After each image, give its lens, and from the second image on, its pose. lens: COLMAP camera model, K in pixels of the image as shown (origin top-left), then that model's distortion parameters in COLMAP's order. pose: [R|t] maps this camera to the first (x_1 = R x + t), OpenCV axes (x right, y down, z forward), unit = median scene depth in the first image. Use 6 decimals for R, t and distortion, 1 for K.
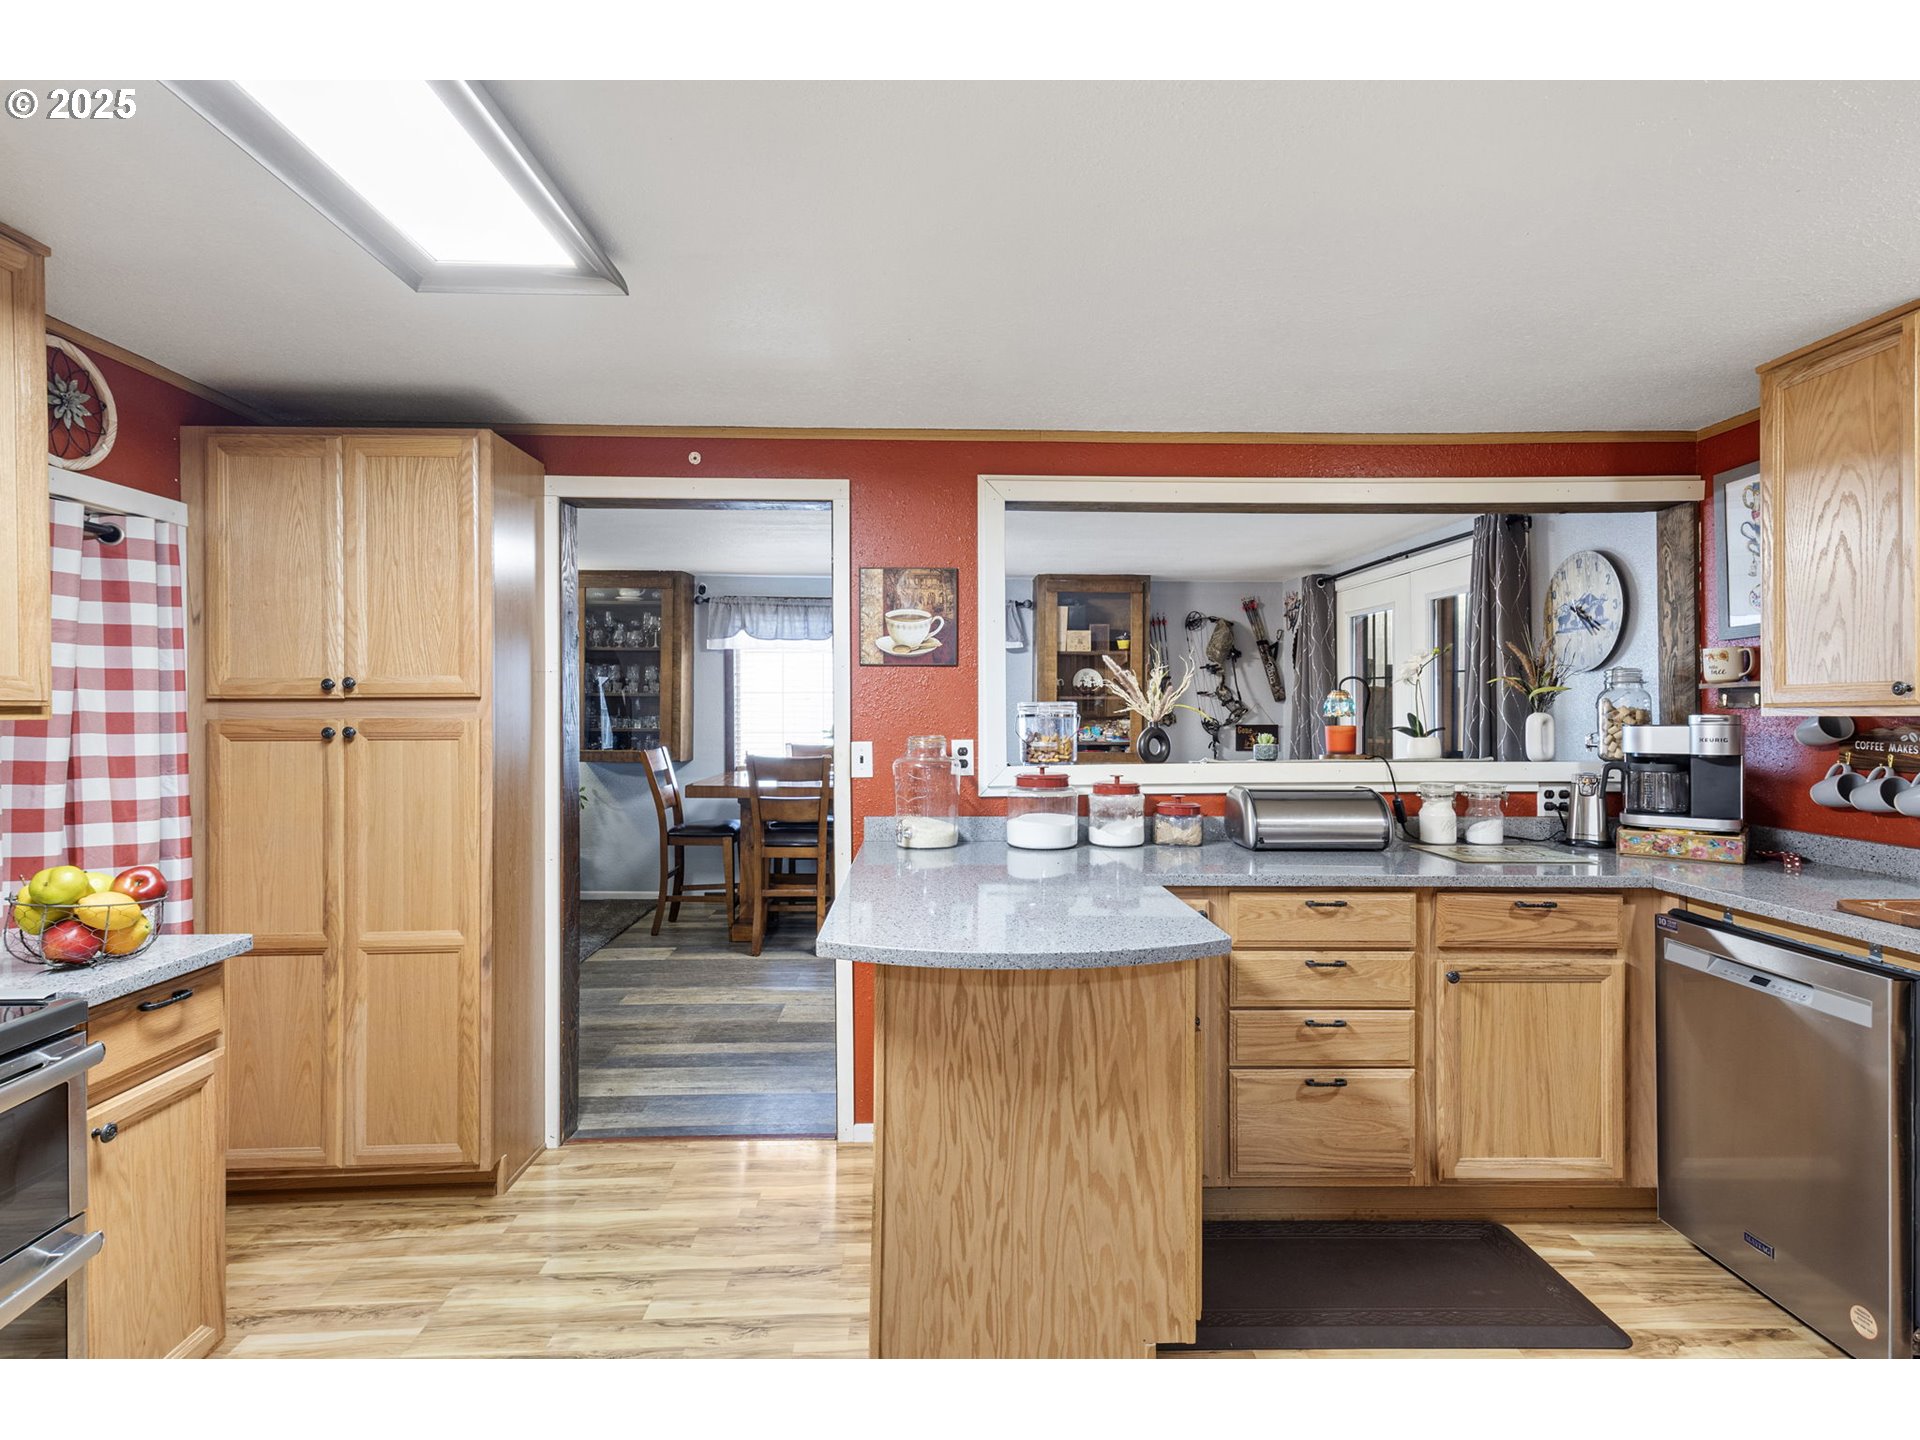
lens RADIAL K [[945.3, 0, 968.1], [0, 945.3, 721.9], [0, 0, 1]] dist [0.023959, -0.003494]
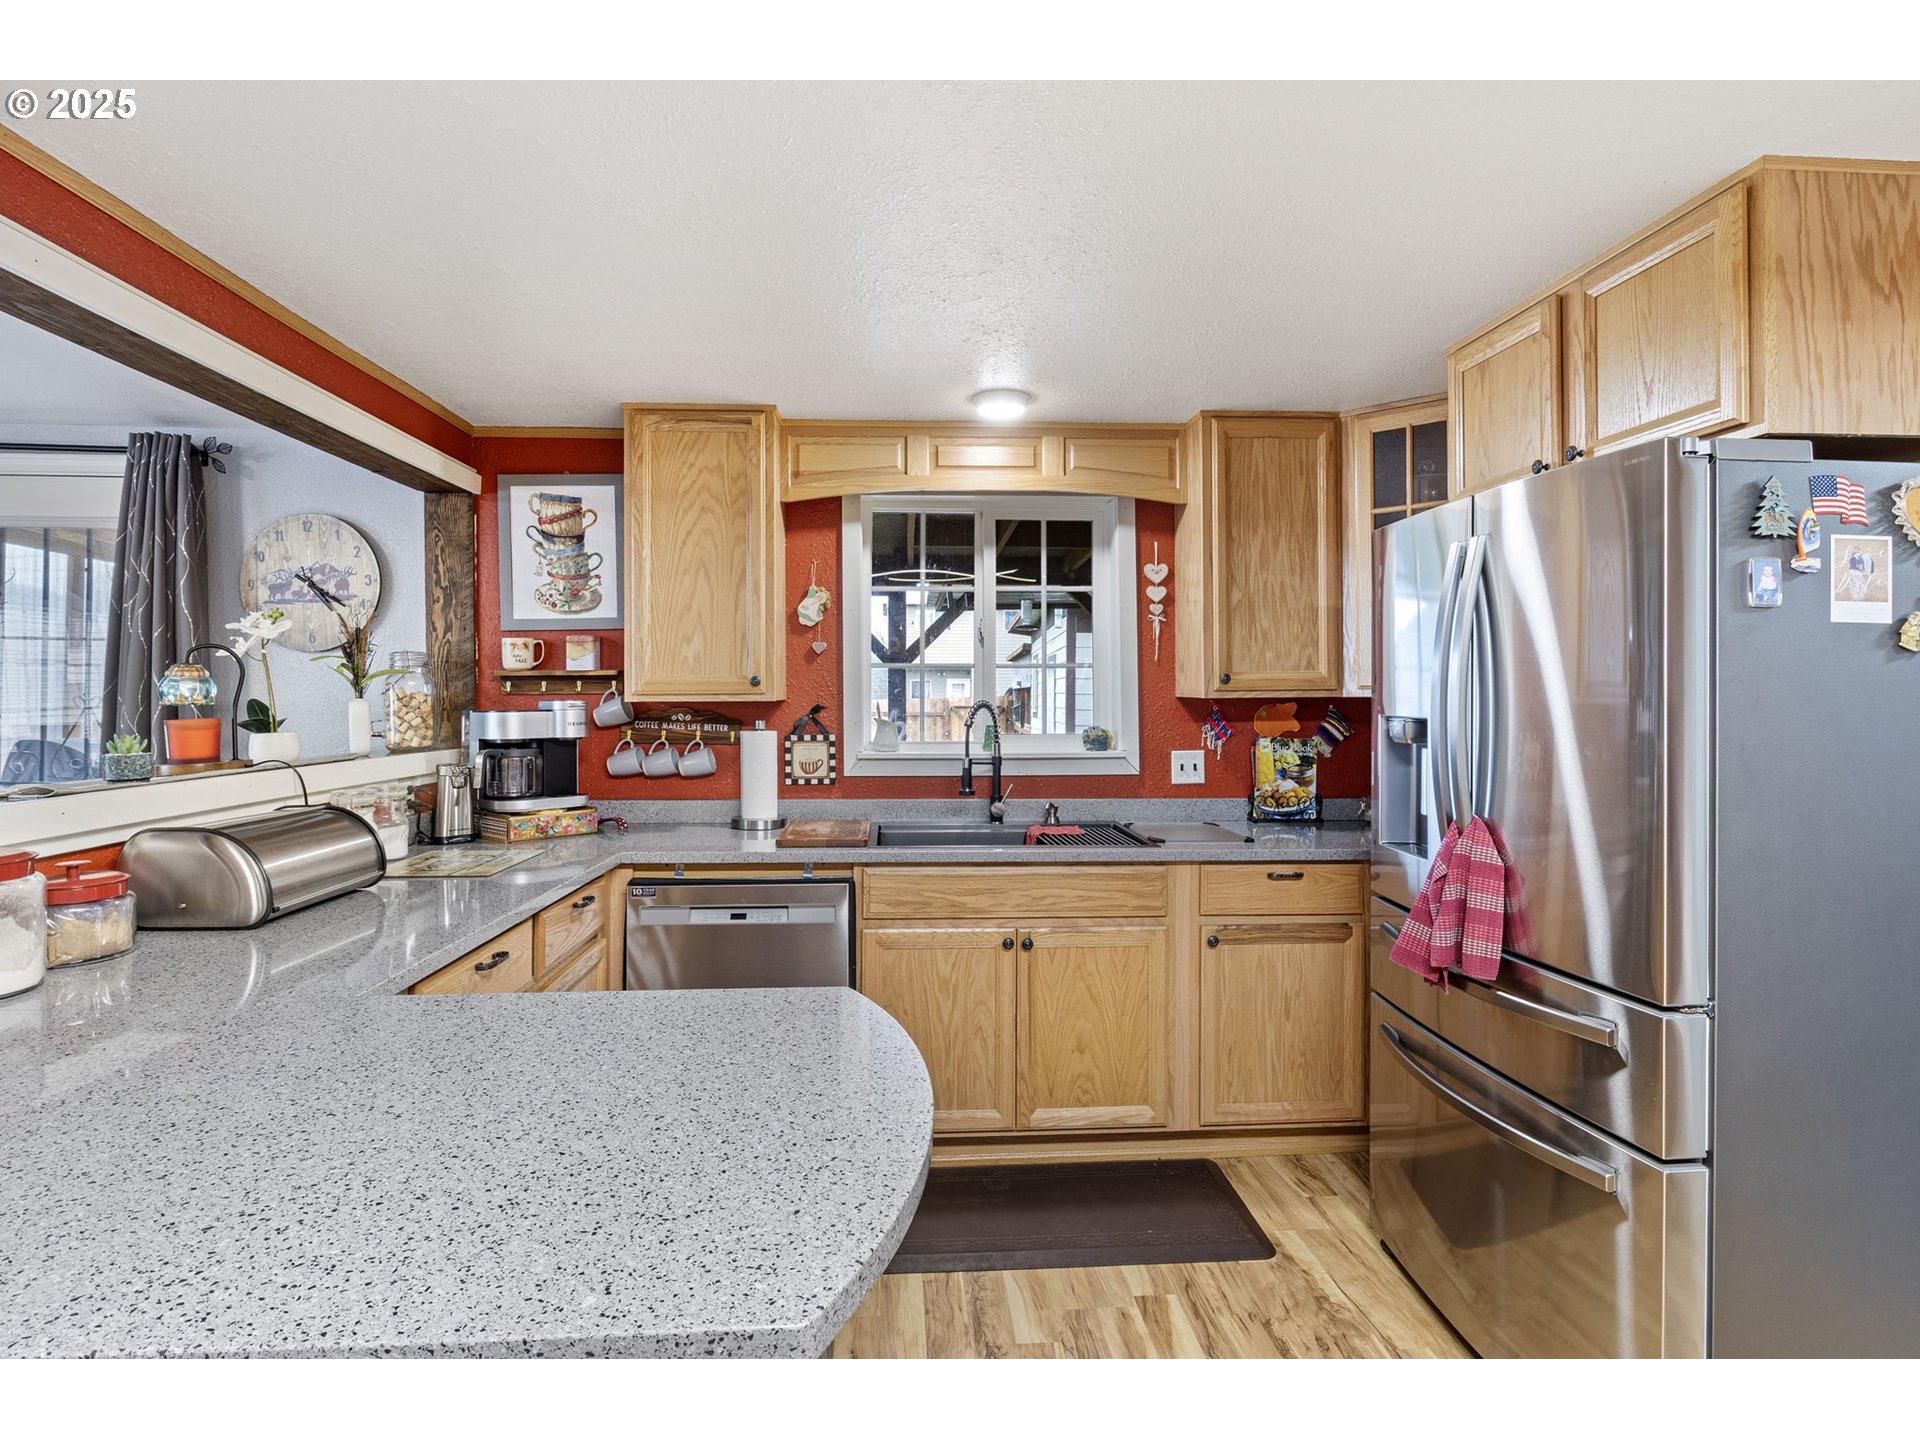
lens RADIAL K [[962.6, 0, 962.7], [0, 962.6, 685.5], [0, 0, 1]] dist [-0.006664, -0.001630]
pose [[-0.021463, 0.012645, 0.999690, -0.307865], [0.009872, 0.999874, -0.012436, -0.006155], [-0.999721, 0.009602, -0.021585, 0.540934]]
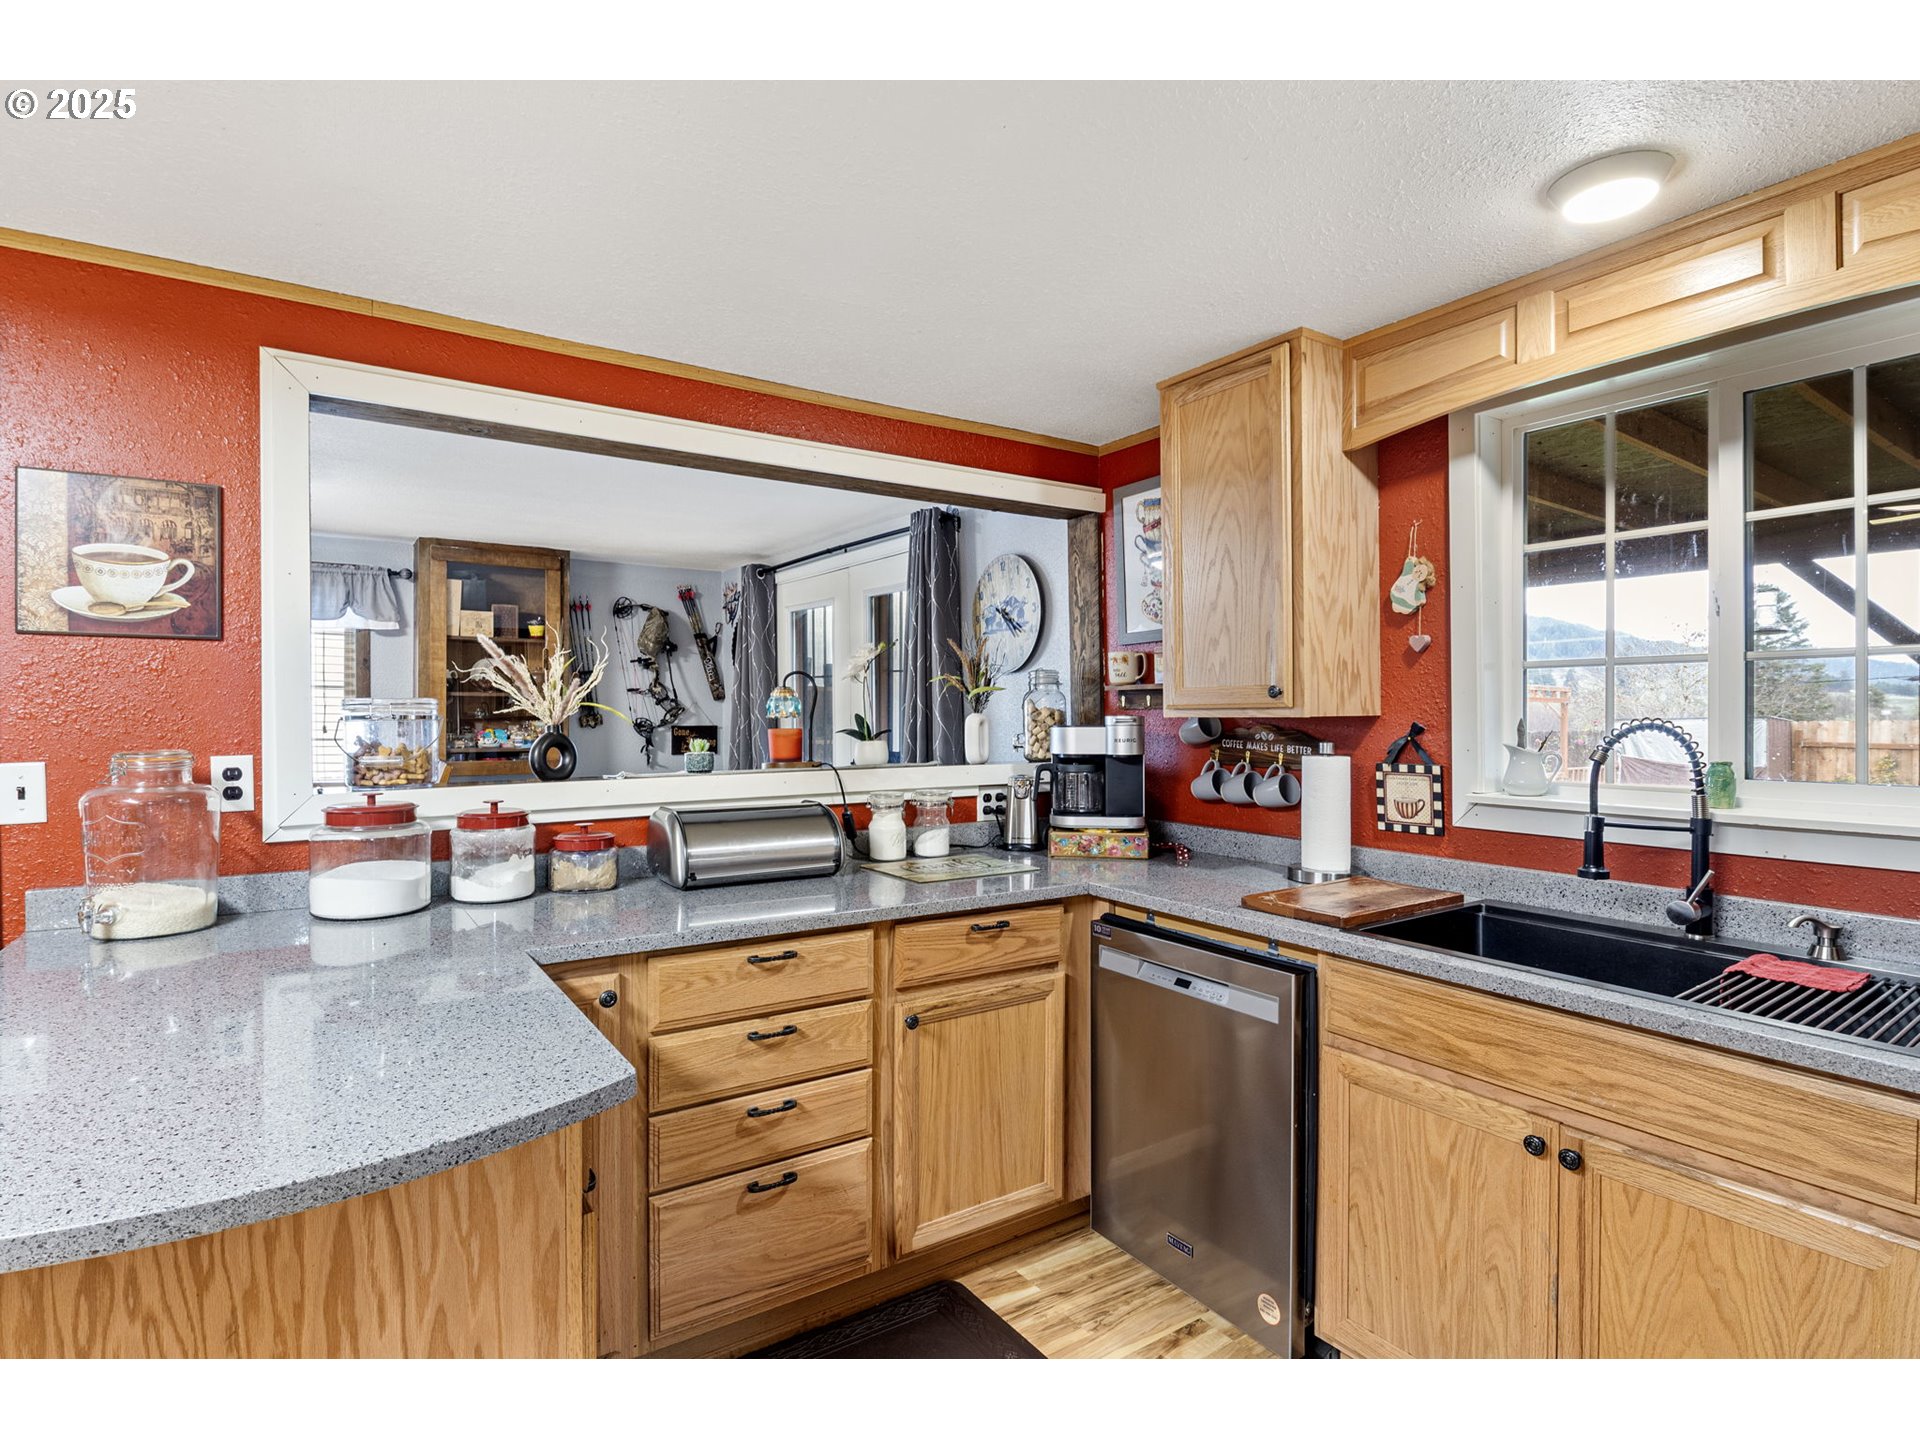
lens RADIAL K [[962.6, 0, 953.3], [0, 962.6, 719.5], [0, 0, 1]] dist [-0.006664, -0.001630]
pose [[0.849788, -0.003197, 0.527115, 0.070865], [0.004206, 0.999991, -0.000716, -0.003291], [-0.527108, 0.002825, 0.849793, 0.202910]]
